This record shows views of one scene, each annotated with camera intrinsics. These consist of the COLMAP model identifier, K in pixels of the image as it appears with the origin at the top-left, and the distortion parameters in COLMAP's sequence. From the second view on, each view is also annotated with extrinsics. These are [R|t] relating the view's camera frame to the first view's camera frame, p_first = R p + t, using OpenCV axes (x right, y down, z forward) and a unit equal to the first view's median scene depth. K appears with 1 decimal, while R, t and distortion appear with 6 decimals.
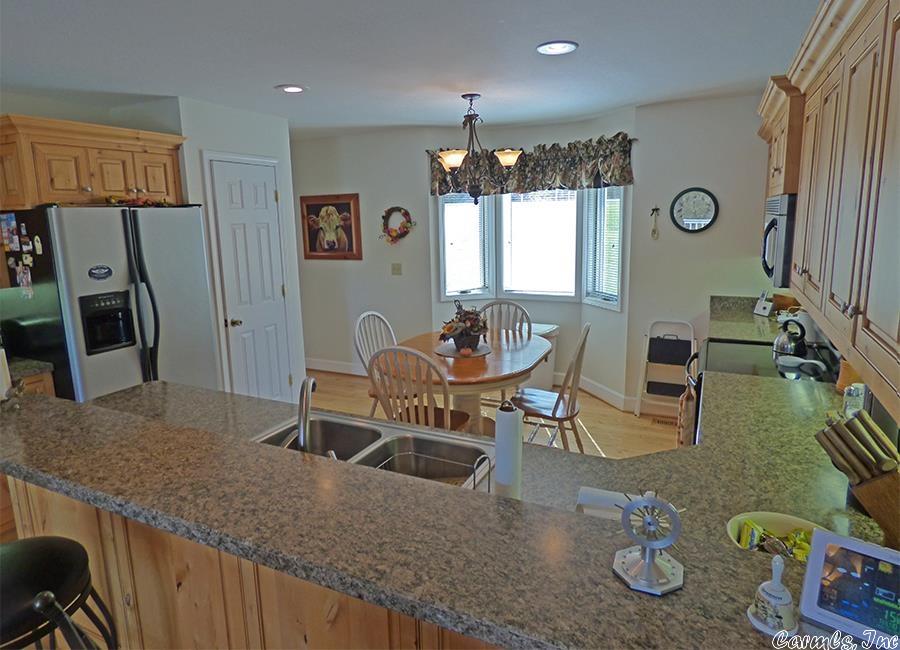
lens RADIAL K [[551.2, 0, 451.6], [0, 551.2, 306.7], [0, 0, 1]] dist [-0.006655, -0.000704]
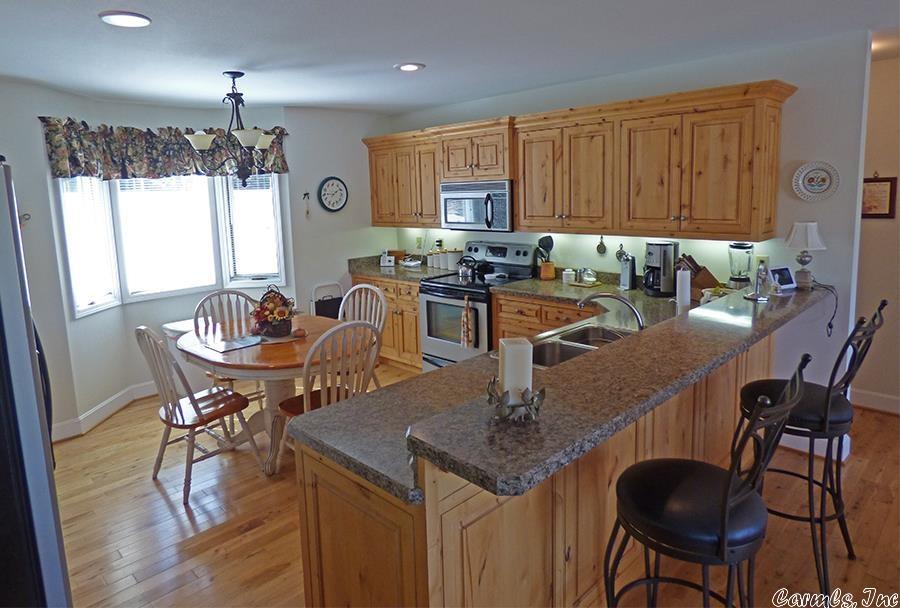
lens RADIAL K [[546.1, 0, 449.8], [0, 546.1, 263.2], [0, 0, 1]] dist [-0.015318, -0.002351]
pose [[0.343122, -0.117313, 0.931936, -0.655129], [0.187259, 0.980797, 0.054519, -0.036871], [-0.920435, 0.155807, 0.358501, 0.321654]]
